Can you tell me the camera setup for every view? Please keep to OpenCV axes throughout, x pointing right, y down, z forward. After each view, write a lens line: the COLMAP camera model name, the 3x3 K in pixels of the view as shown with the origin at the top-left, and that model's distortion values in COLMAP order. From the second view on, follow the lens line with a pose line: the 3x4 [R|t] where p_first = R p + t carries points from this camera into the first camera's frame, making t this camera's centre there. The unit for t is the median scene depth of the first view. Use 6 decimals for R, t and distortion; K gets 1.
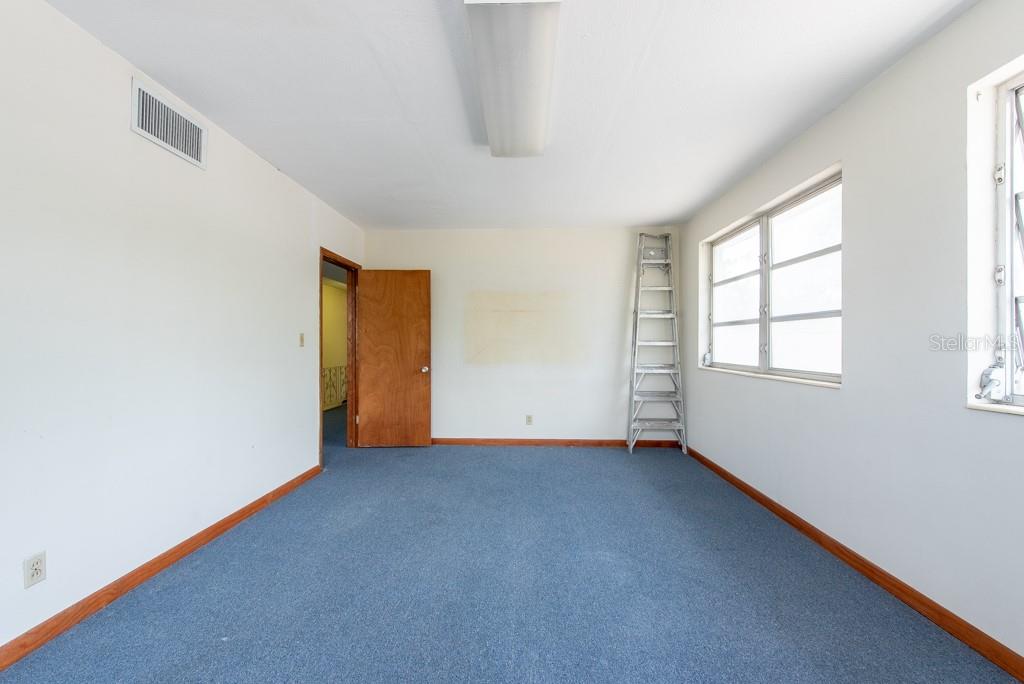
lens RADIAL K [[402.1, 0, 512.0], [0, 402.1, 342.0], [0, 0, 1]] dist [0.000703, 0.000077]
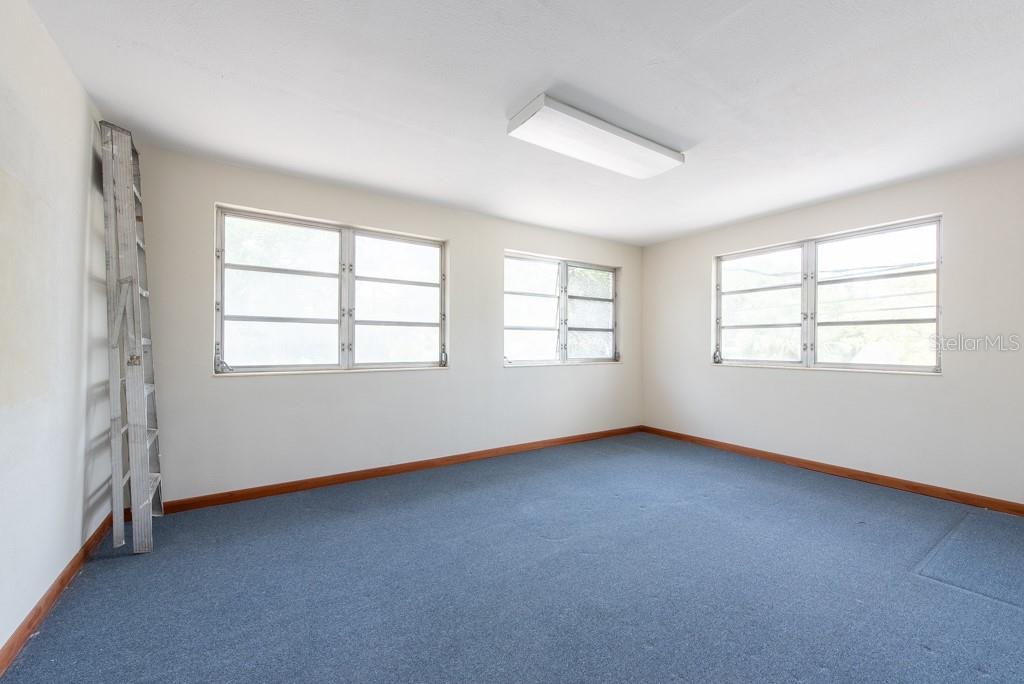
lens RADIAL K [[390.5, 0, 511.9], [0, 390.5, 347.0], [0, 0, 1]] dist [-0.009985, 0.000054]
pose [[-0.566761, -0.008482, 0.823838, -0.542862], [-0.004895, 0.999964, 0.006928, 0.006554], [-0.823868, -0.000106, -0.566782, 1.264922]]
